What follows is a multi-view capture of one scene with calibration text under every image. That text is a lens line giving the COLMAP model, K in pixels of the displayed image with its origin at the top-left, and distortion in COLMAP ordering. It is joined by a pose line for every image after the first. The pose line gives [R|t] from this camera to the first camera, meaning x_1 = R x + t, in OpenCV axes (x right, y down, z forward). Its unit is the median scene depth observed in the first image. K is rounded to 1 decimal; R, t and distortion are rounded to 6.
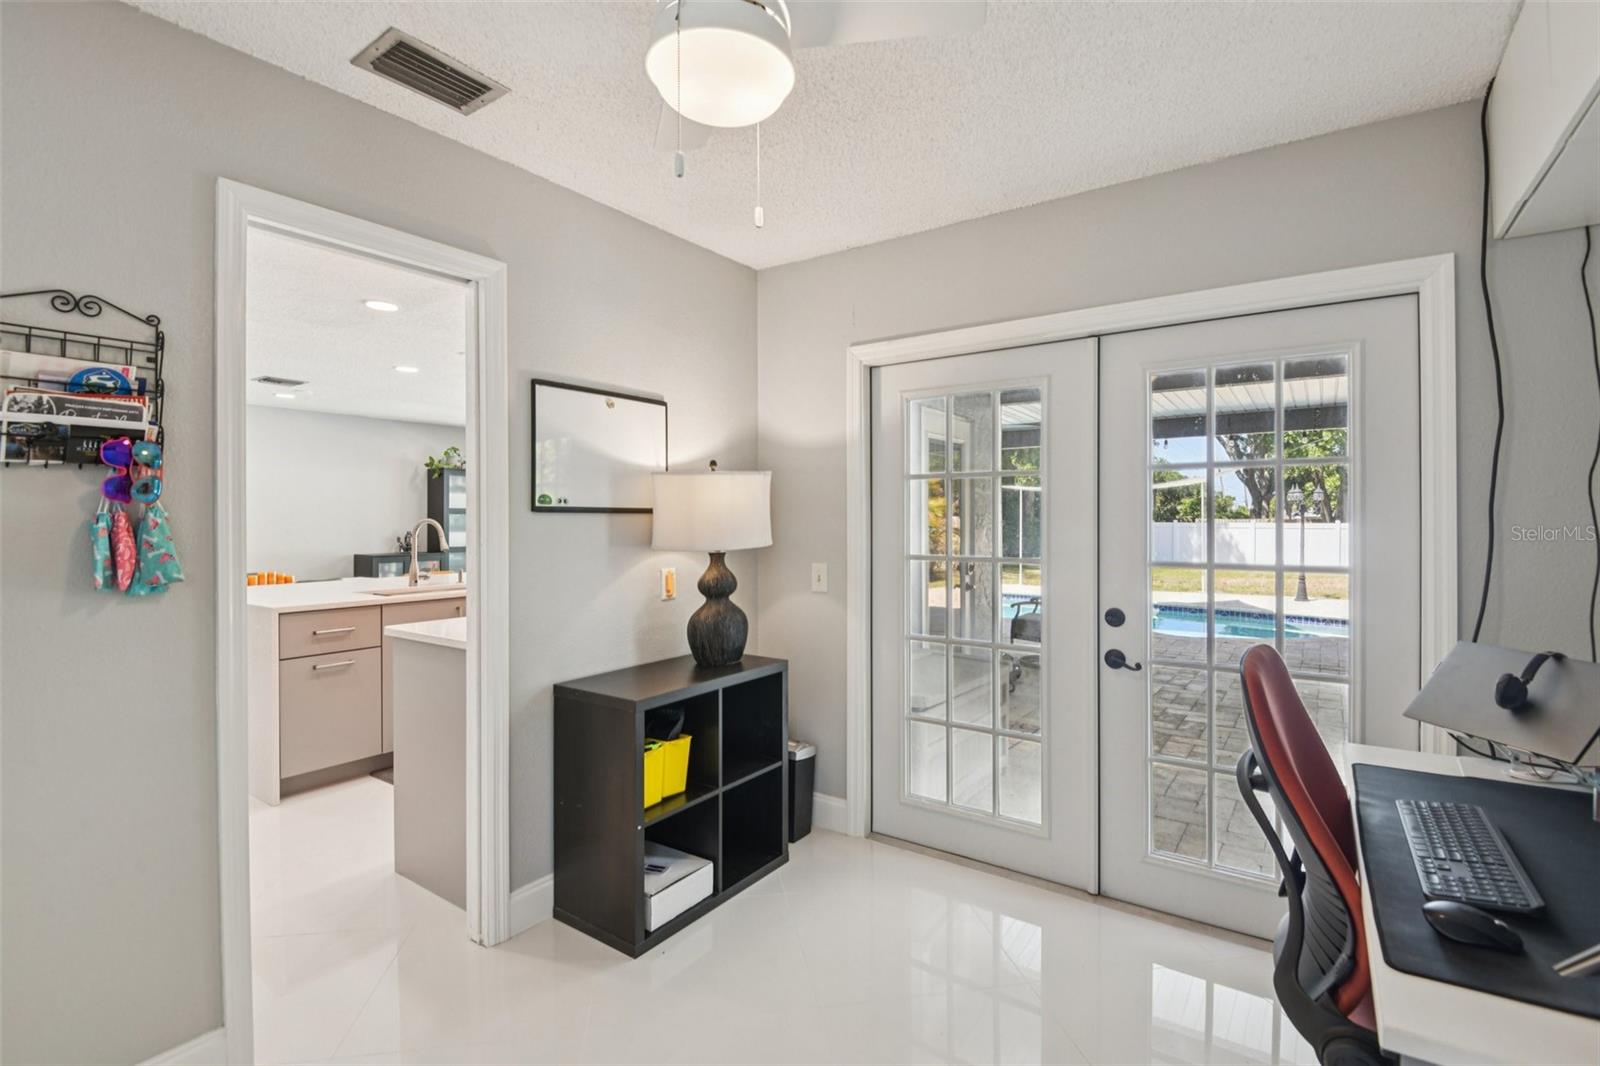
lens RADIAL K [[737.3, 0, 810.5], [0, 737.3, 516.4], [0, 0, 1]] dist [-0.001298, -0.008208]
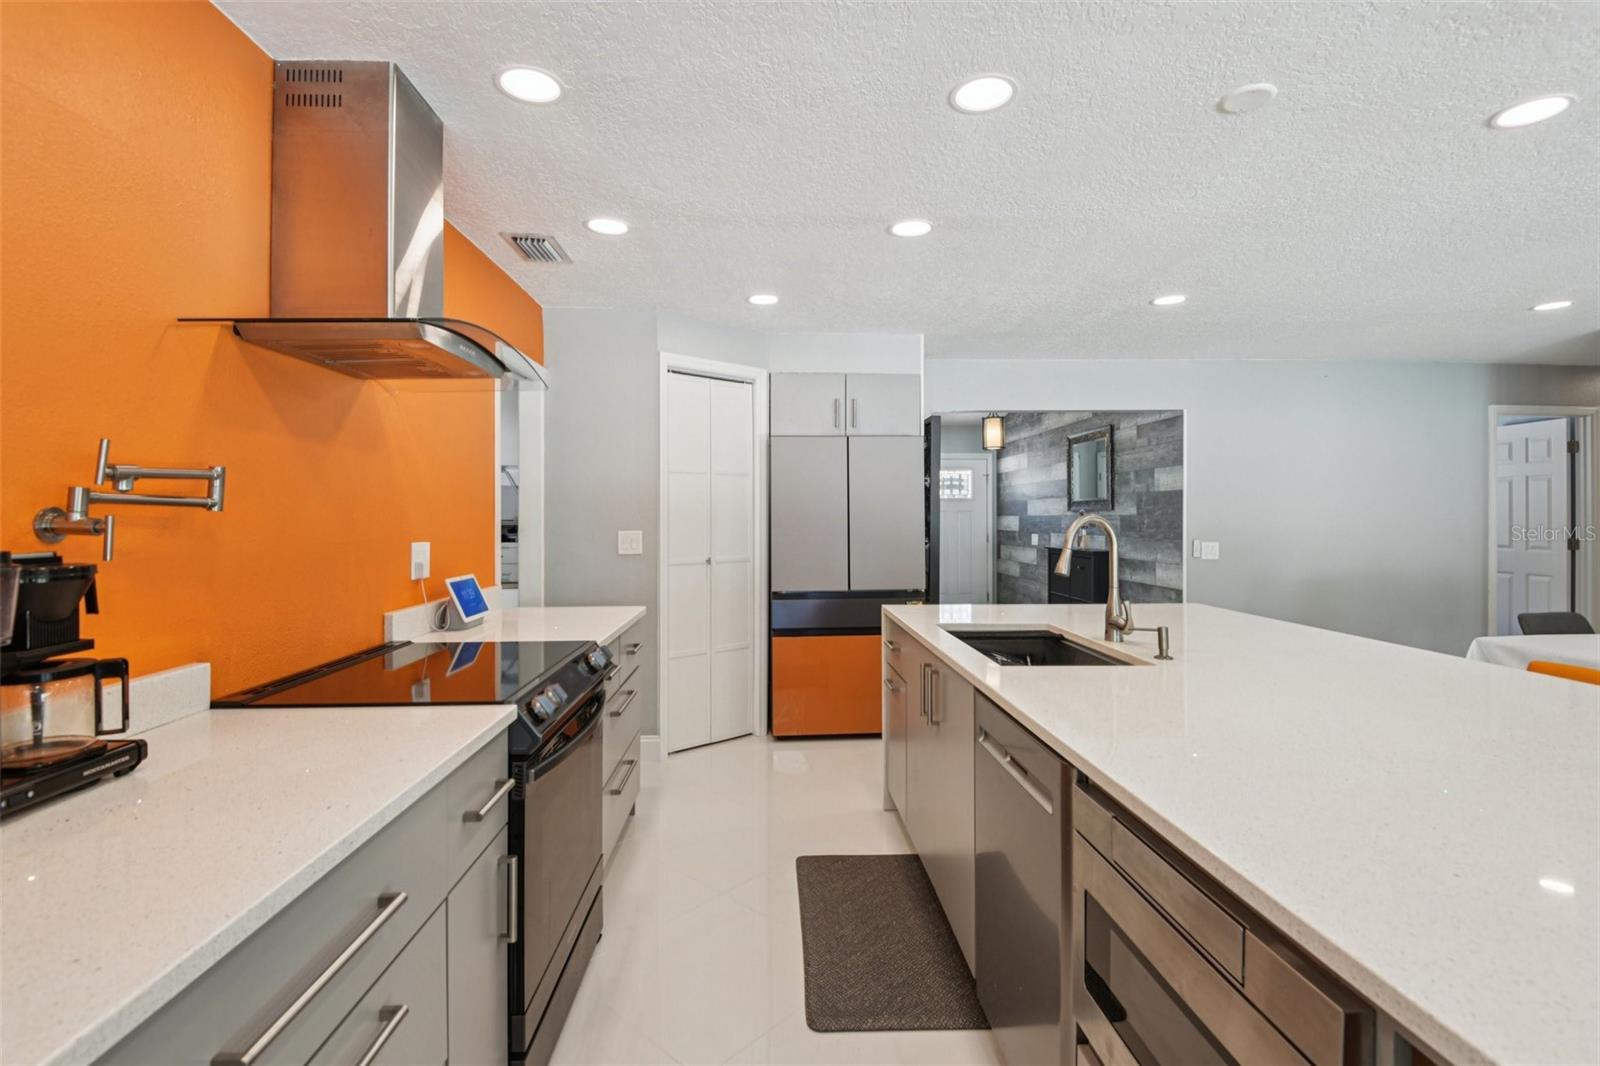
lens RADIAL K [[737.3, 0, 799.0], [0, 737.3, 512.1], [0, 0, 1]] dist [-0.001298, -0.008208]
pose [[-0.793276, 0.002818, -0.608856, -0.019137], [0.007132, 0.999964, -0.004663, 0.001515], [0.608821, -0.008042, -0.793267, 0.682873]]
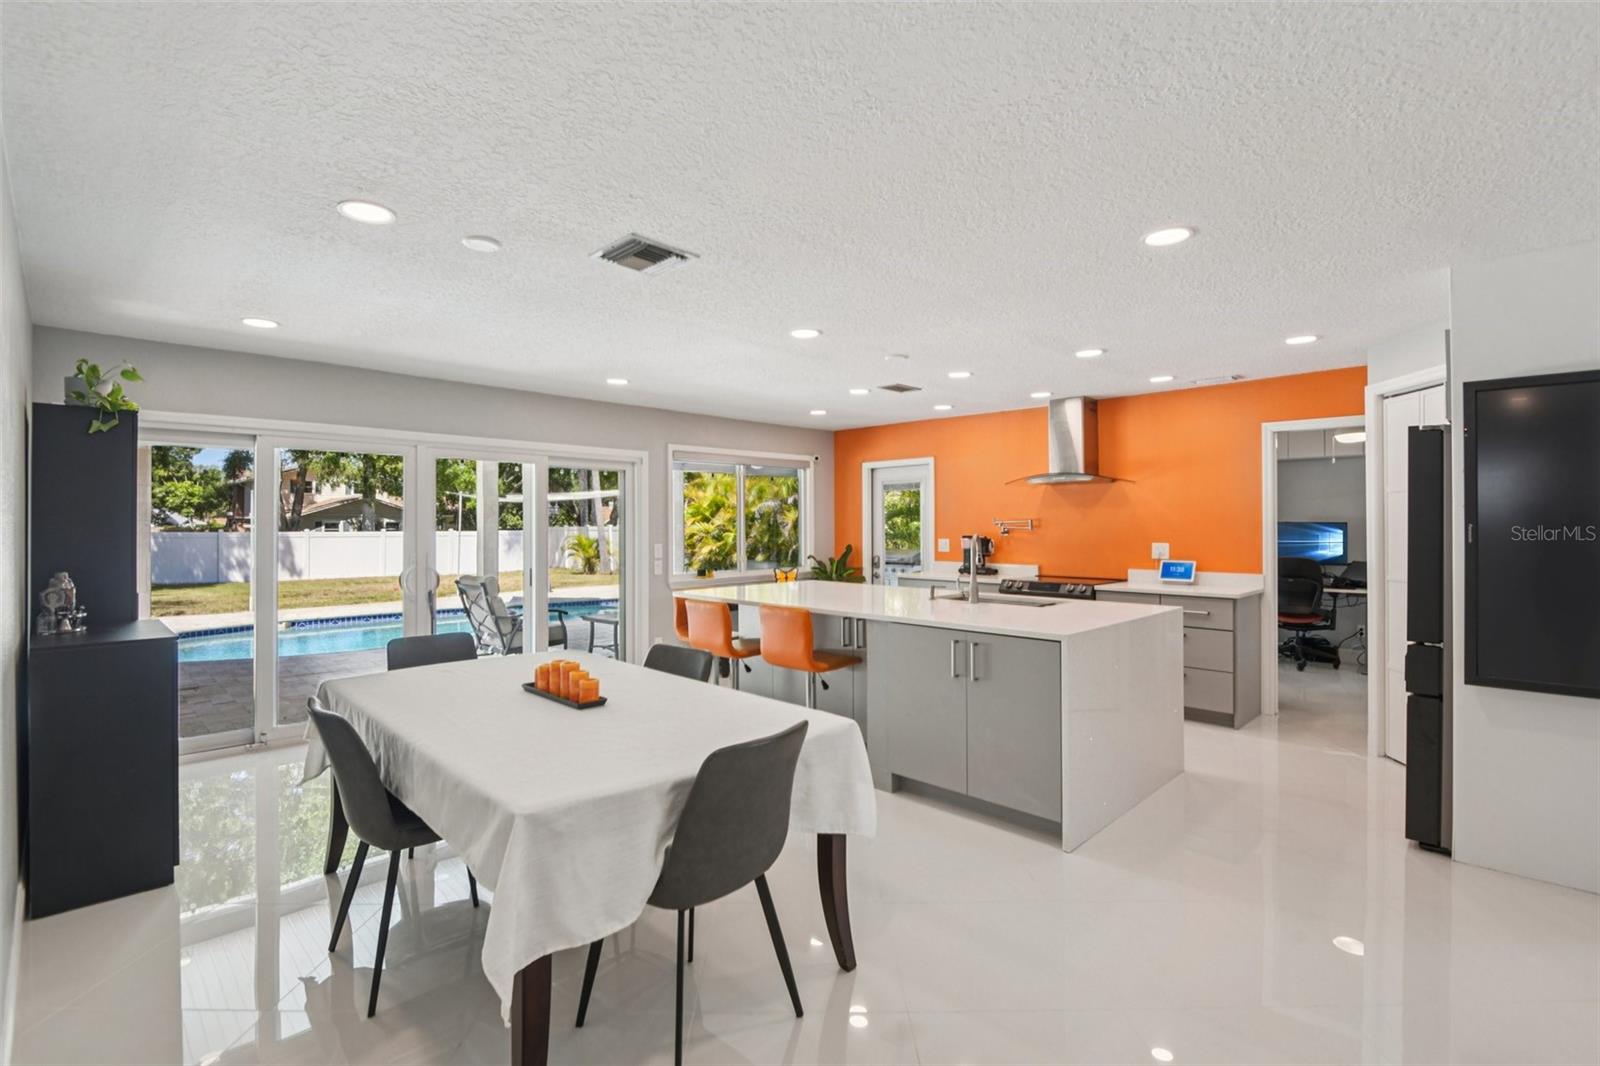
lens RADIAL K [[737.3, 0, 790.7], [0, 737.3, 520.8], [0, 0, 1]] dist [-0.001298, -0.008208]
pose [[0.182842, 0.010724, 0.983084, -0.827039], [-0.000311, 0.999941, -0.010850, -0.002265], [-0.983142, 0.001678, 0.182834, 0.565592]]
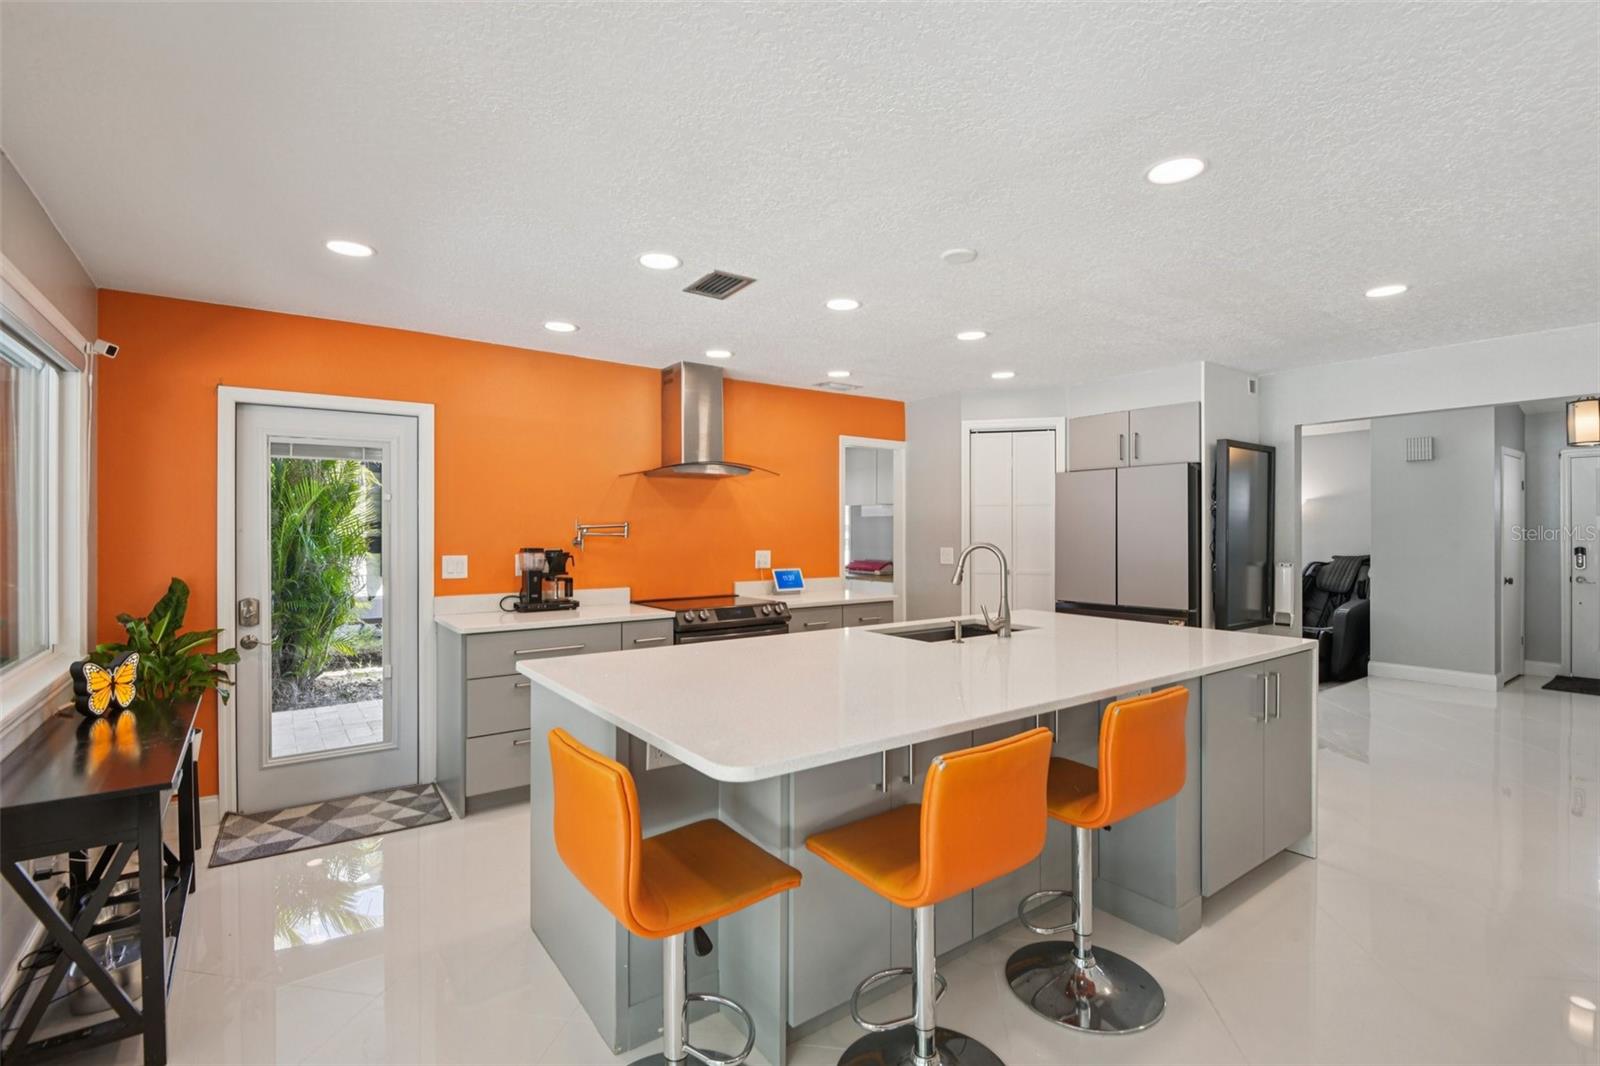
lens RADIAL K [[737.3, 0, 795.2], [0, 737.3, 535.8], [0, 0, 1]] dist [-0.001298, -0.008208]
pose [[-0.943083, 0.001850, 0.332554, -0.312876], [0.004276, 0.999969, 0.006565, -0.005408], [-0.332531, 0.007613, -0.943061, 0.928581]]
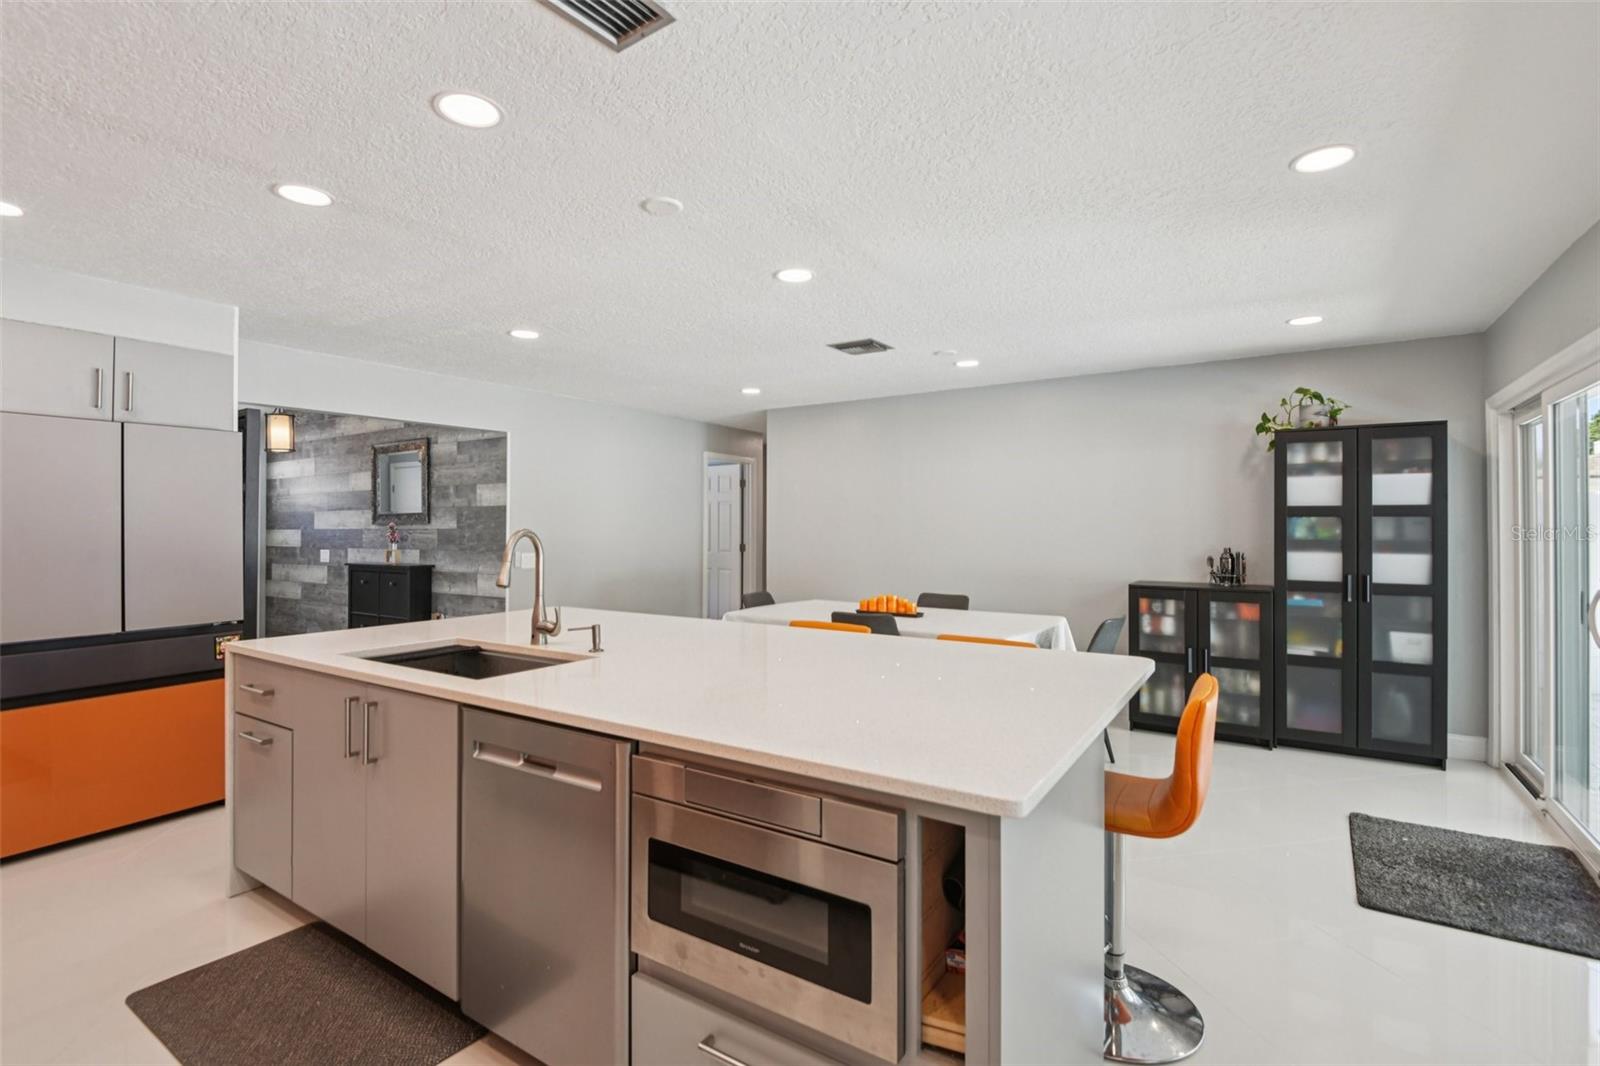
lens RADIAL K [[737.3, 0, 794.5], [0, 737.3, 518.6], [0, 0, 1]] dist [-0.001298, -0.008208]
pose [[0.026617, -0.008025, -0.999613, 0.026613], [0.004191, 0.999960, -0.007917, 0.000519], [0.999637, -0.003979, 0.026650, 0.632140]]
